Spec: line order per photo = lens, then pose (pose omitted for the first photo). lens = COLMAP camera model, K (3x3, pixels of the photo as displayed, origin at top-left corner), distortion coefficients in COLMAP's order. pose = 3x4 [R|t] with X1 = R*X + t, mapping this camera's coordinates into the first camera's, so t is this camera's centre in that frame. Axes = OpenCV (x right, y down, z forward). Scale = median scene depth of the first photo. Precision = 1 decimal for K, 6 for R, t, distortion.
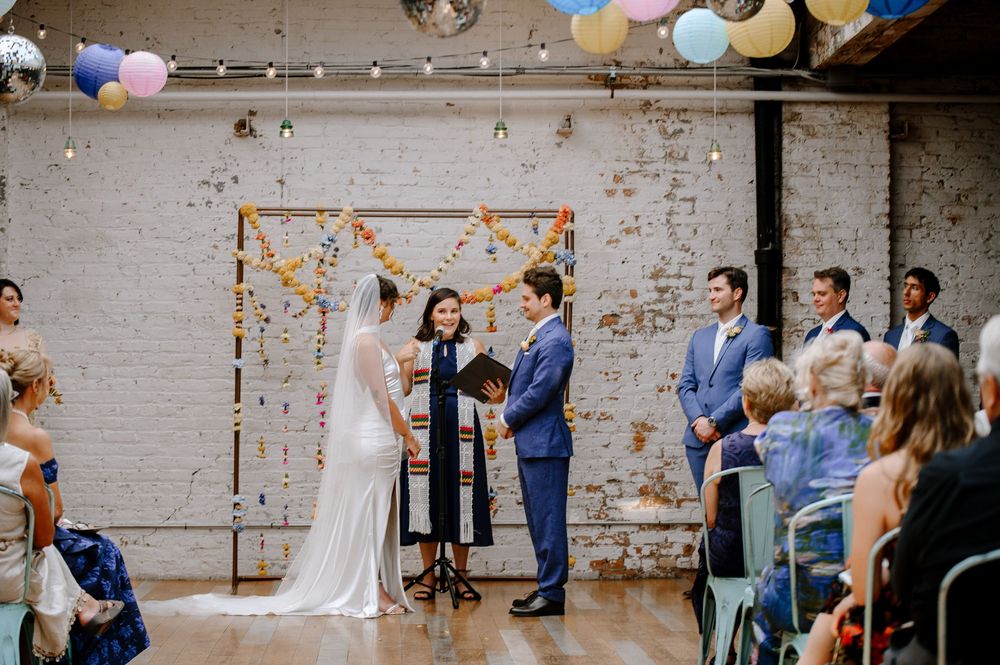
lens RADIAL K [[2238.4, 0, 500.3], [0, 2238.4, 332.7], [0, 0, 1]] dist [-0.110371, 0.000000]
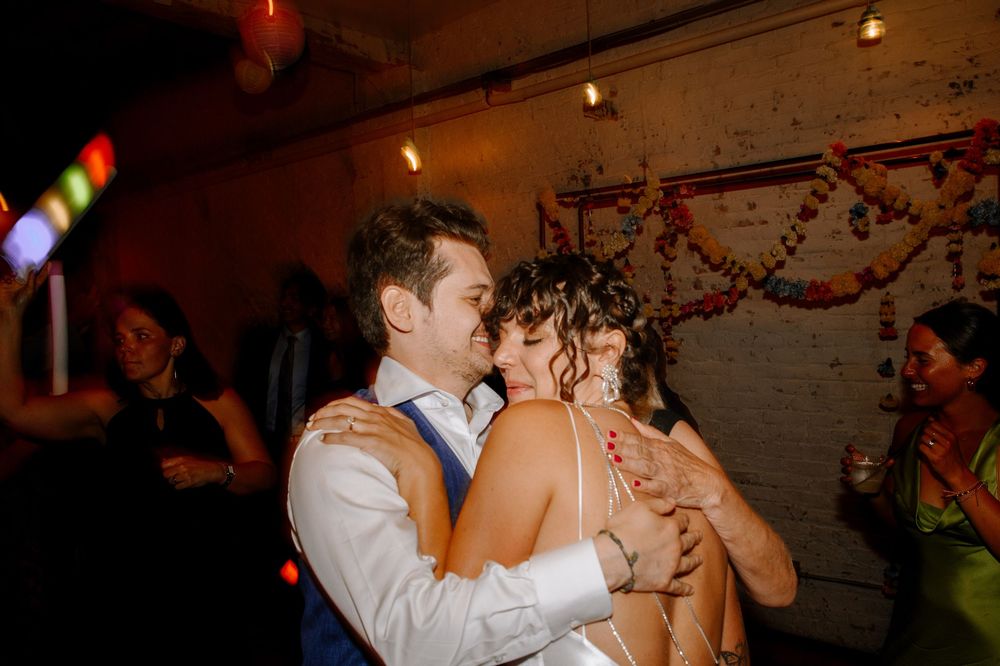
lens RADIAL K [[738.1, 0, 527.5], [0, 738.1, 334.8], [0, 0, 1]] dist [-0.033882, 0.015180]
pose [[0.764173, -0.011400, -0.644910, 0.053863], [0.062958, 0.996388, 0.056987, -0.019935], [0.641931, -0.084151, 0.762131, 0.743217]]
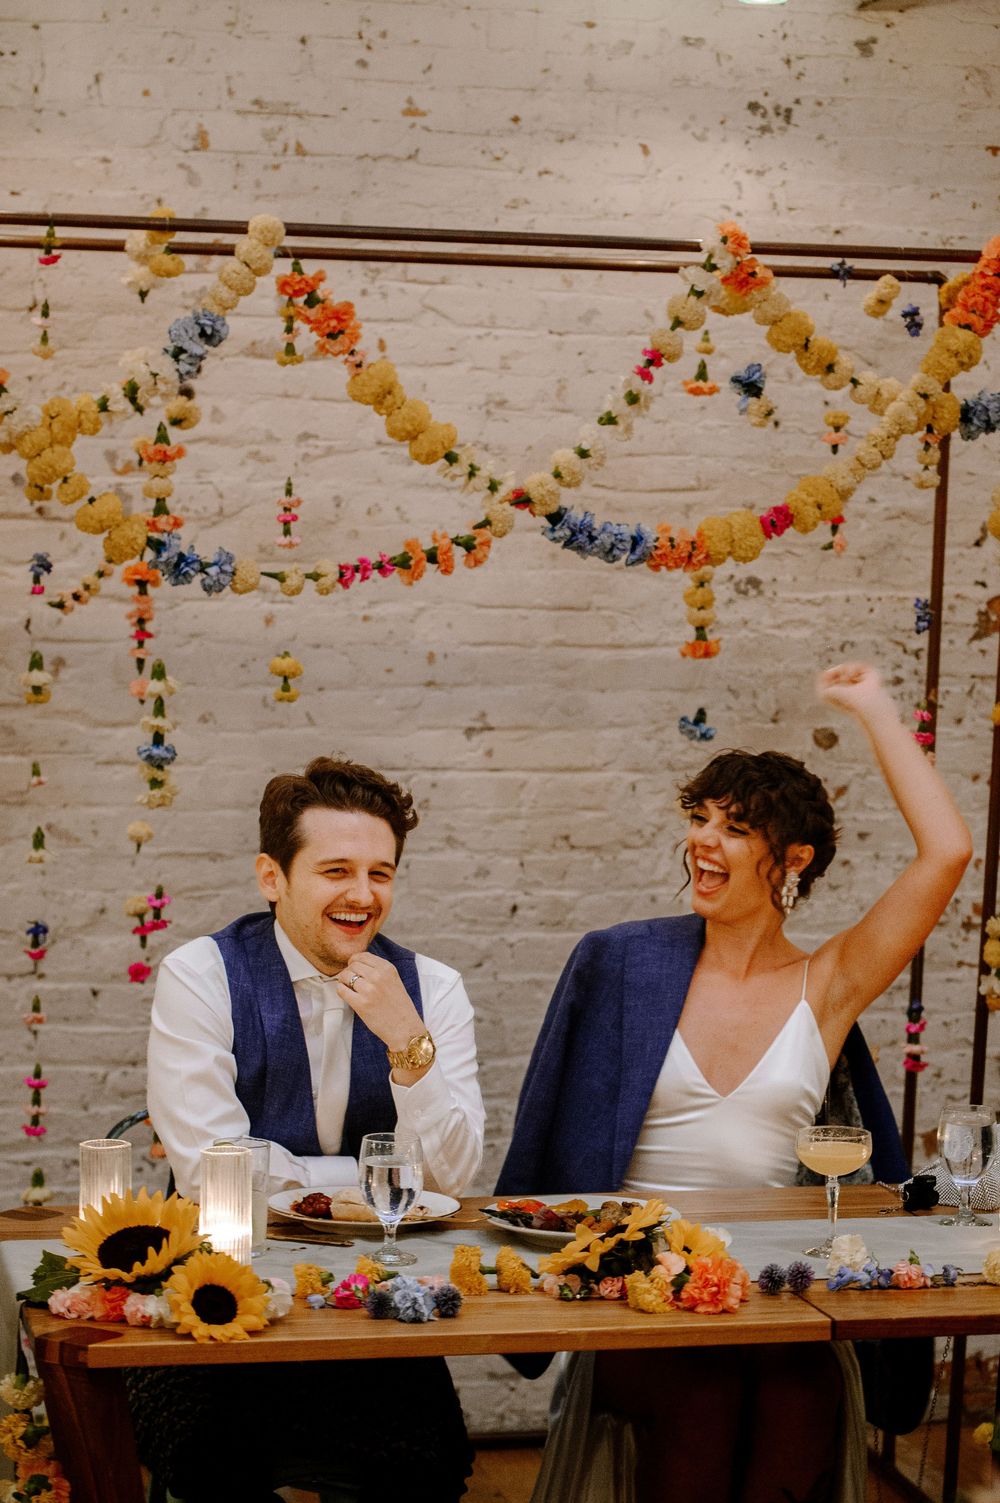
lens RADIAL K [[3364.4, 0, 498.9], [0, 3364.4, 750.5], [0, 0, 1]] dist [-0.110371, 0.000000]
pose [[0.980010, 0.000570, 0.198947, -0.116263], [-0.016025, 0.996972, 0.076086, -0.021167], [-0.198302, -0.077753, 0.977052, 0.551043]]
